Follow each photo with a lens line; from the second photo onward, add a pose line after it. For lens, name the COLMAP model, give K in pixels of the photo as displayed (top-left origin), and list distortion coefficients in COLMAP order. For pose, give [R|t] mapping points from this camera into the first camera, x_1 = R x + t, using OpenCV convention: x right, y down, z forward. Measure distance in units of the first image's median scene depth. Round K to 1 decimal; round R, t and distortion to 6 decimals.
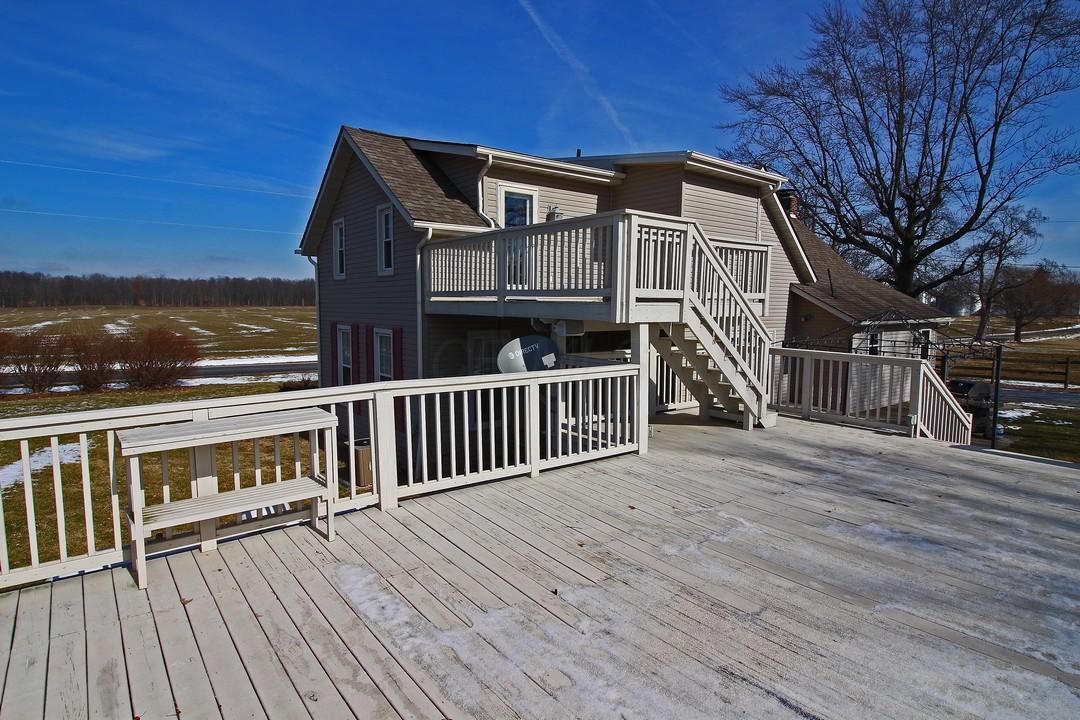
lens RADIAL K [[587.9, 0, 546.4], [0, 587.9, 361.1], [0, 0, 1]] dist [-0.010274, -0.004096]
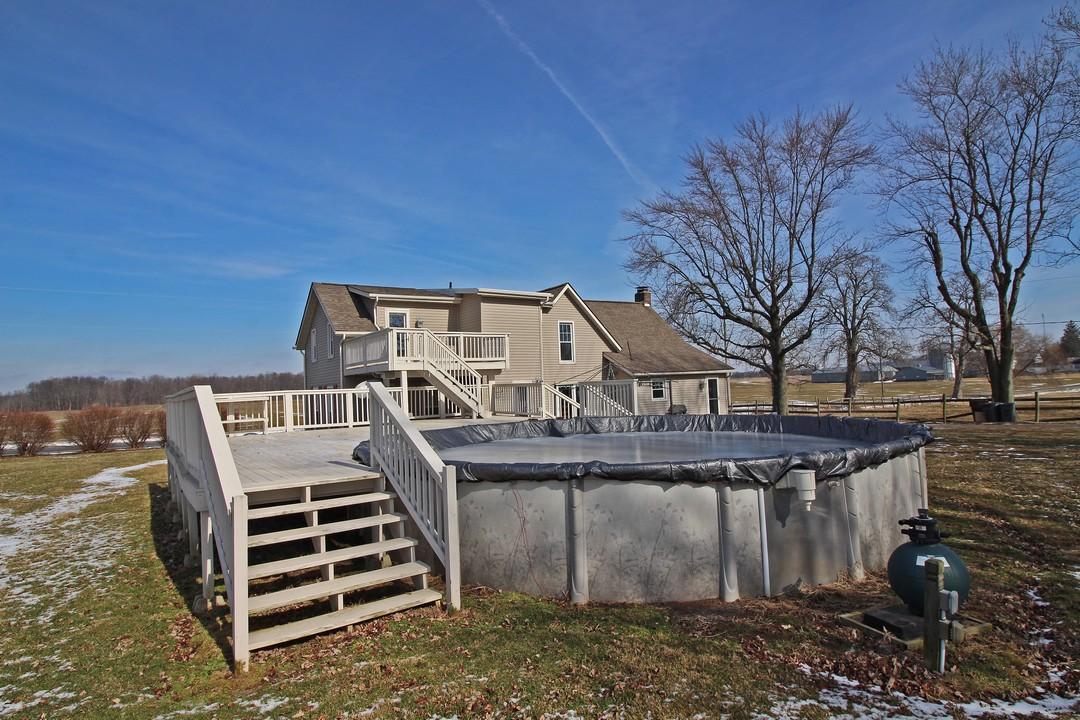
lens RADIAL K [[587.9, 0, 538.1], [0, 587.9, 354.6], [0, 0, 1]] dist [-0.010274, -0.004096]
pose [[0.996220, -0.048469, -0.072084, 0.241105], [0.037128, 0.987822, -0.151094, 0.070458], [0.078530, 0.147847, 0.985888, -0.375774]]
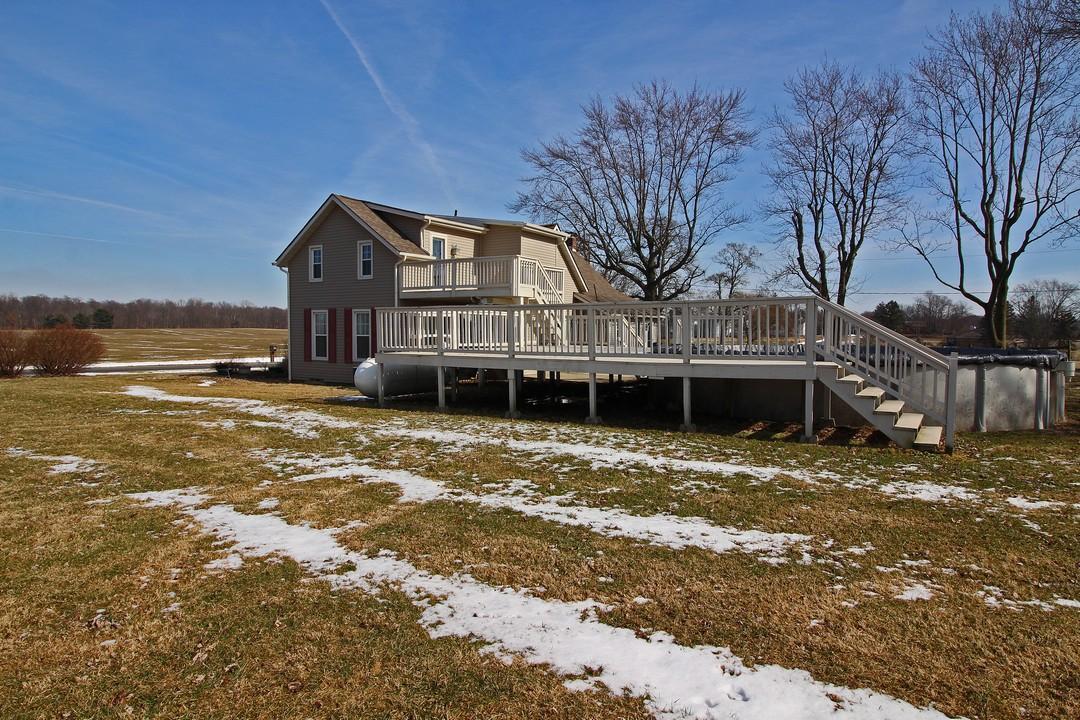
lens RADIAL K [[635.9, 0, 540.9], [0, 635.9, 361.7], [0, 0, 1]] dist [-0.004414, -0.001091]
pose [[0.943360, -0.017311, 0.331318, -0.185639], [0.032415, 0.998669, -0.040116, 0.090231], [-0.330183, 0.048584, 0.942666, -0.449479]]
